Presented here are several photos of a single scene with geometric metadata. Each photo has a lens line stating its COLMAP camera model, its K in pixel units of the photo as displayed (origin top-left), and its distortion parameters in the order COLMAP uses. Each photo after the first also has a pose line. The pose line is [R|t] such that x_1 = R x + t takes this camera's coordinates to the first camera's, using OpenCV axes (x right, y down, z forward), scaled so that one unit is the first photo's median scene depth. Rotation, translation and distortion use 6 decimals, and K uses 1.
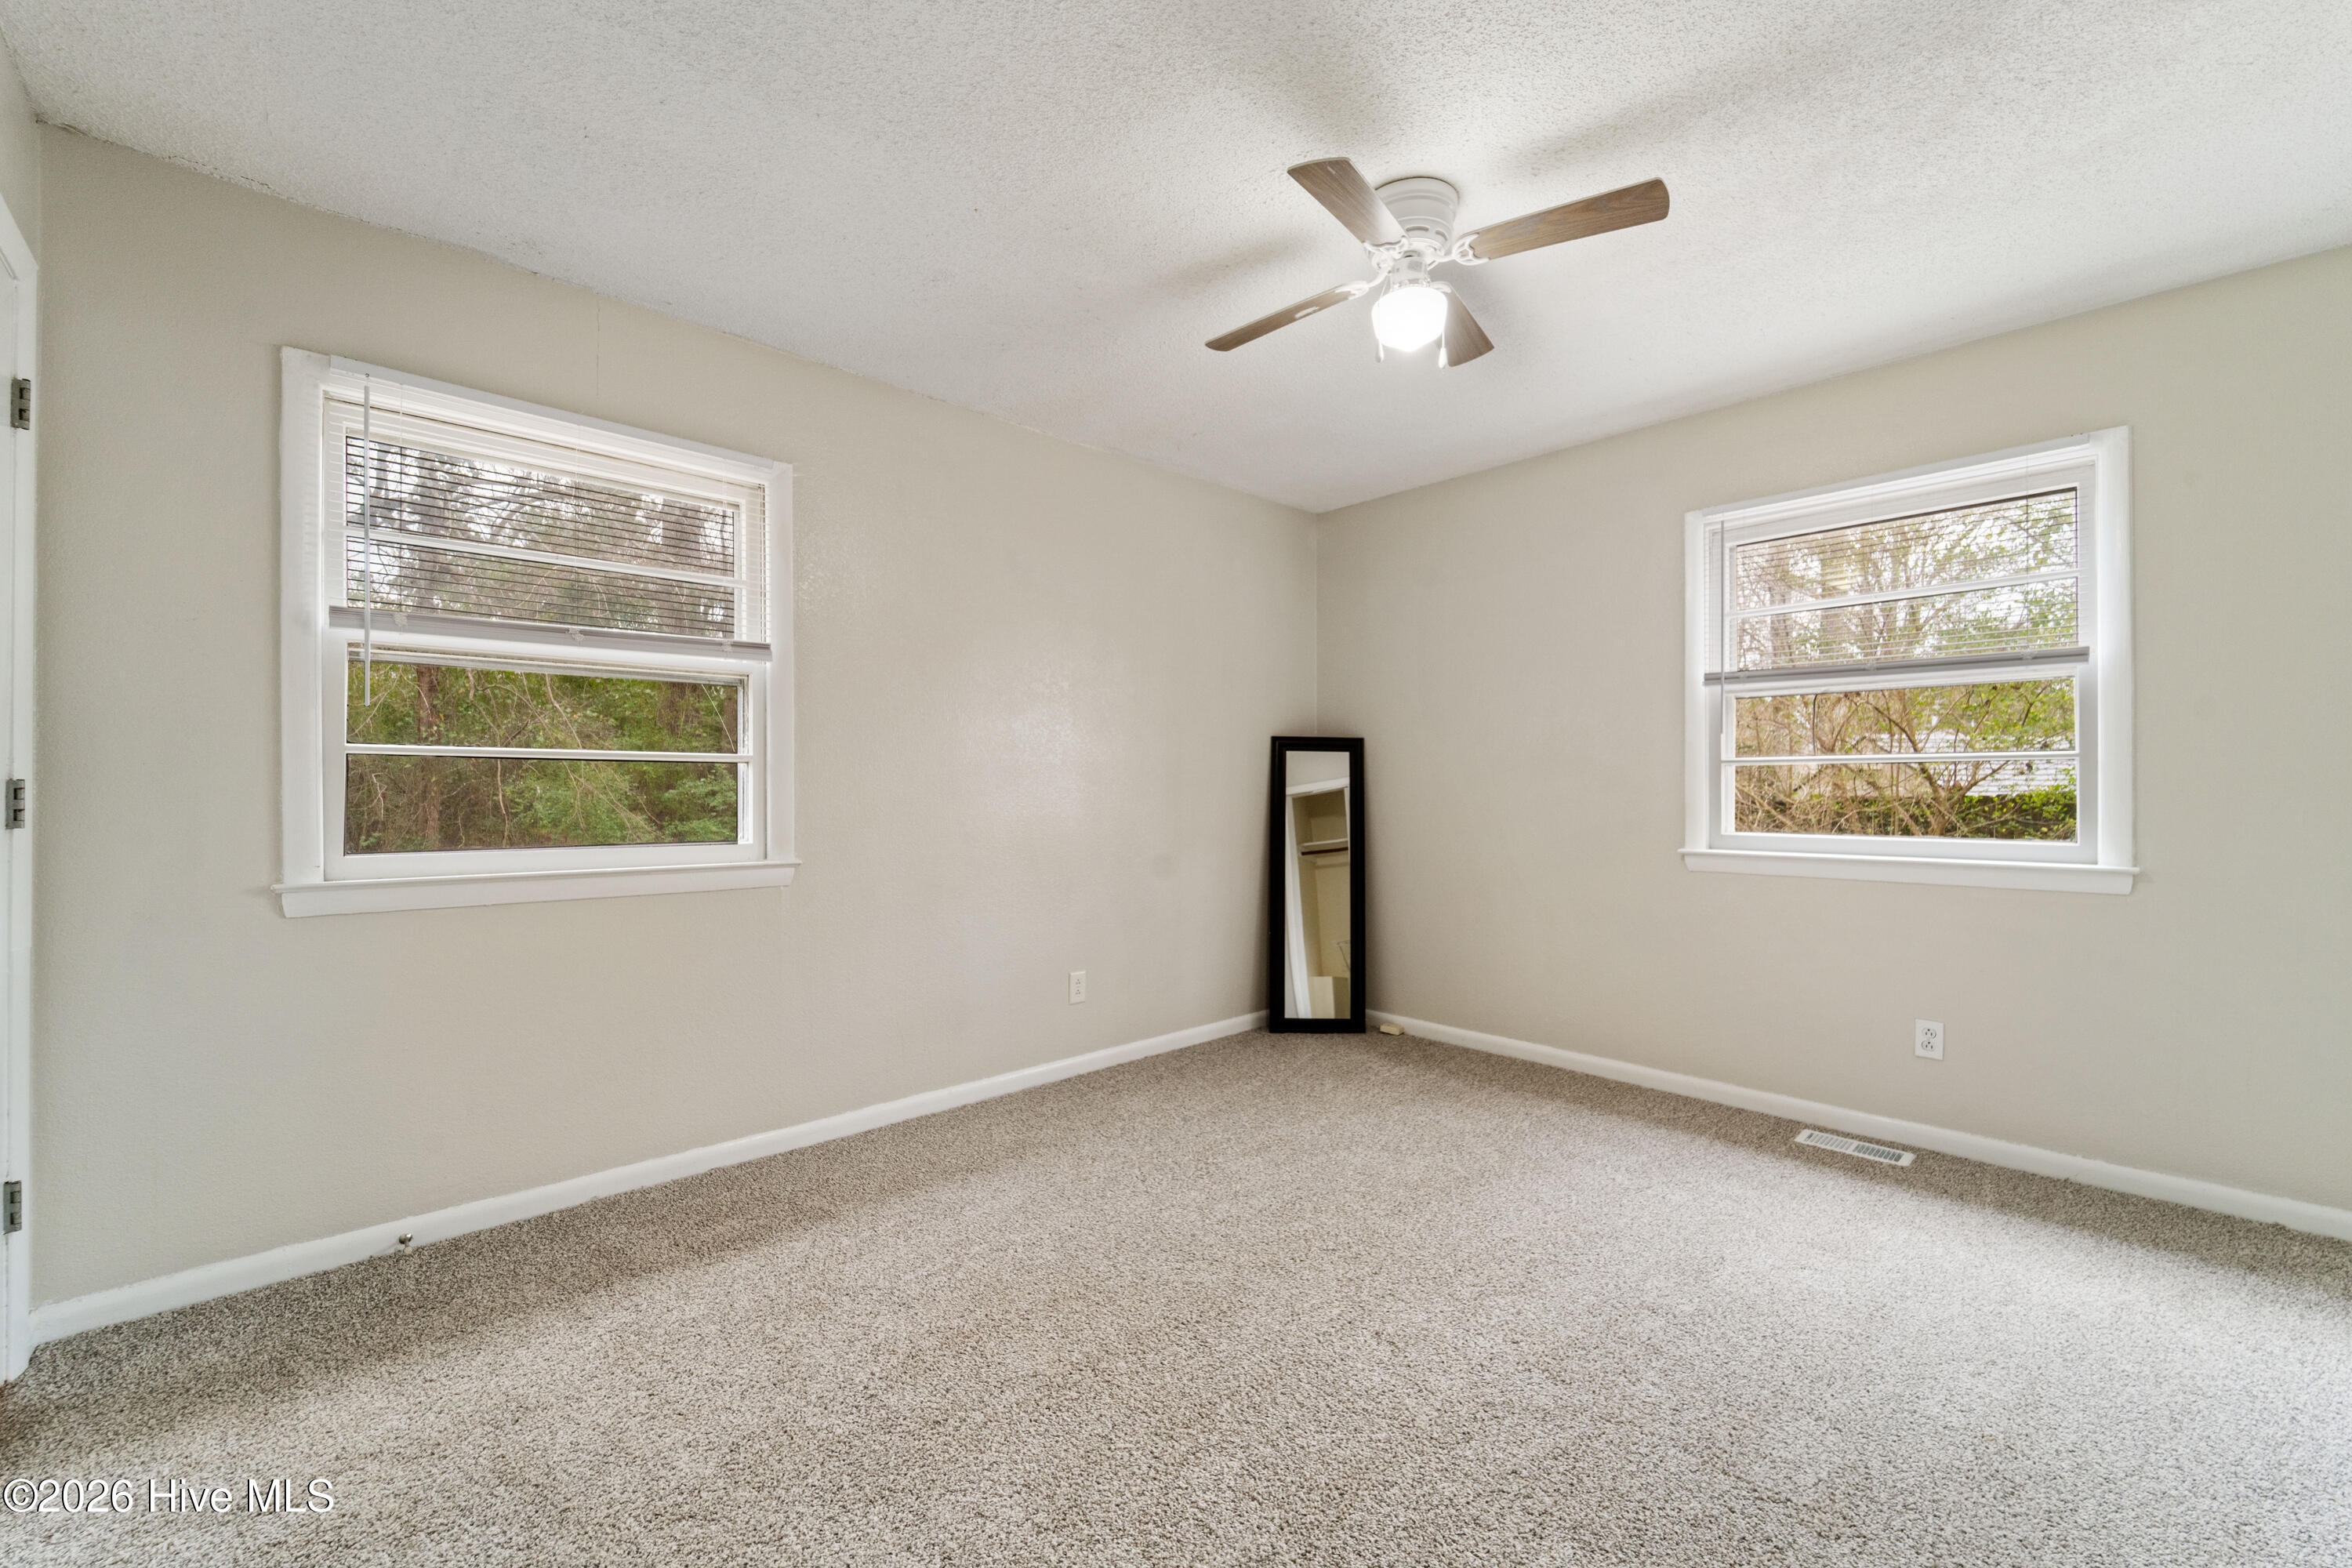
lens RADIAL K [[959.5, 0, 1196.4], [0, 959.5, 788.7], [0, 0, 1]] dist [0.002537, -0.002428]
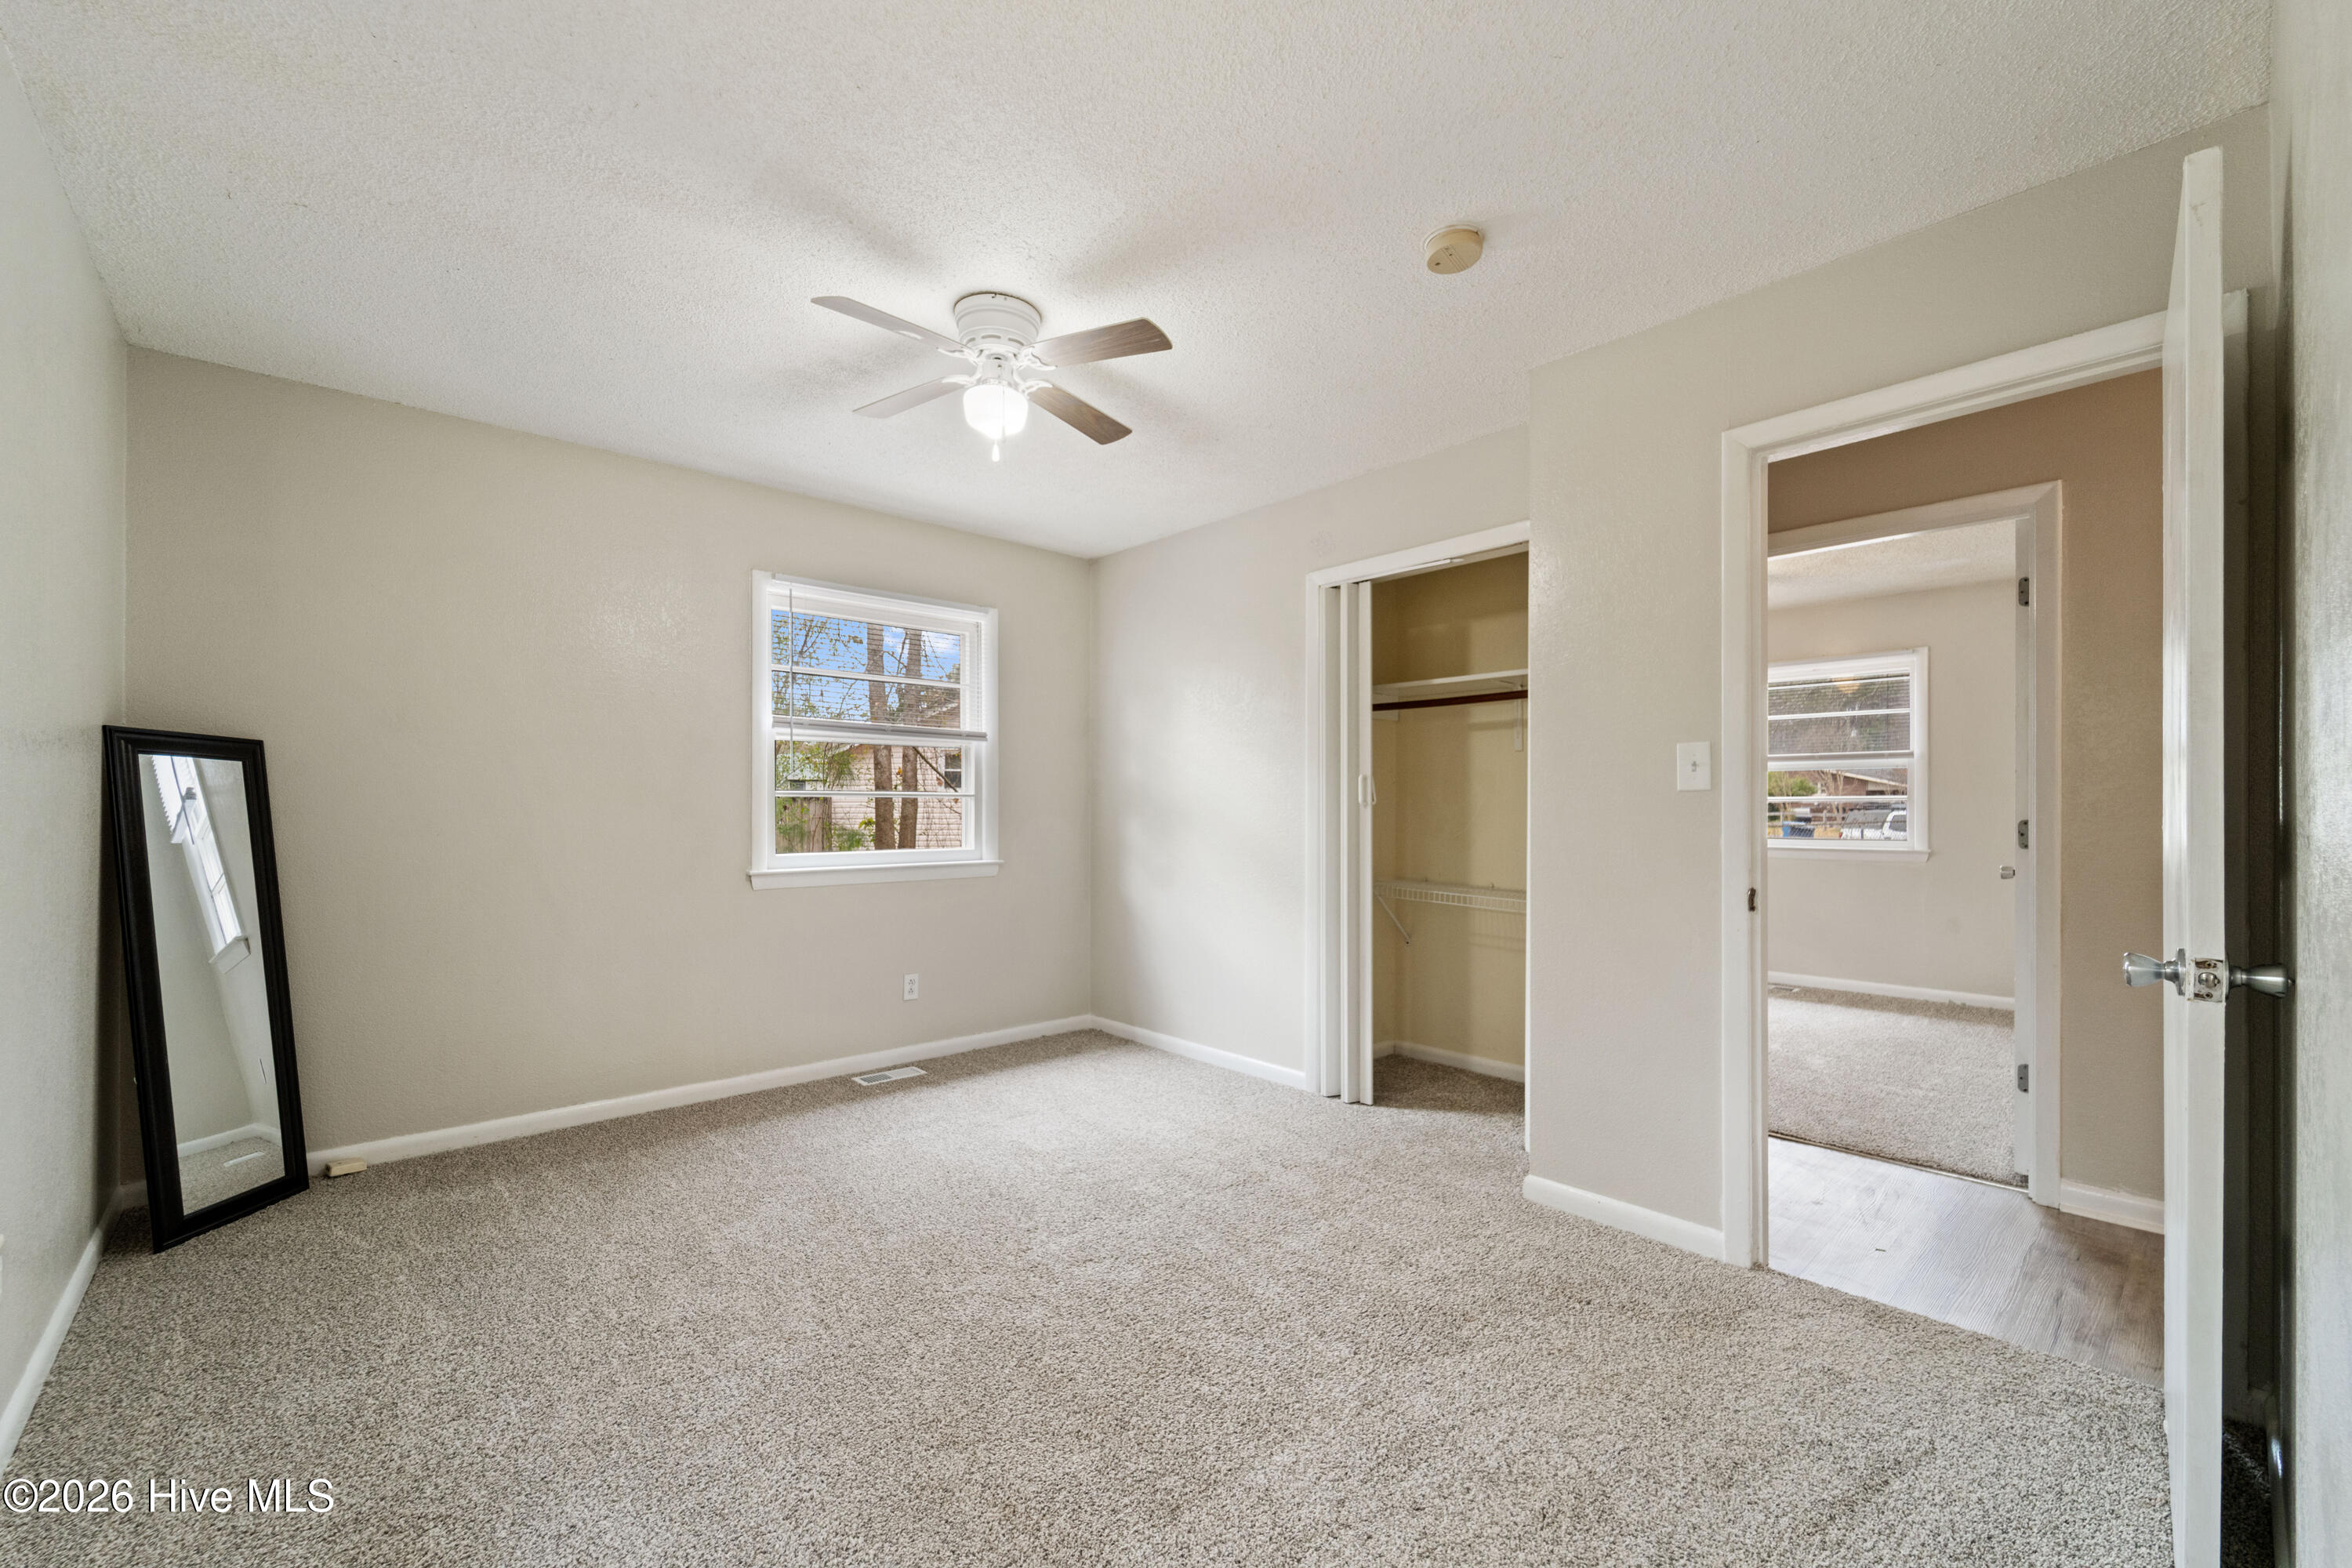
lens RADIAL K [[959.5, 0, 1174.3], [0, 959.5, 804.5], [0, 0, 1]] dist [0.002537, -0.002428]
pose [[0.014699, 0.007536, 0.999864, -0.632119], [0.001800, 0.999970, -0.007563, -0.005055], [-0.999890, 0.001910, 0.014685, 0.520640]]
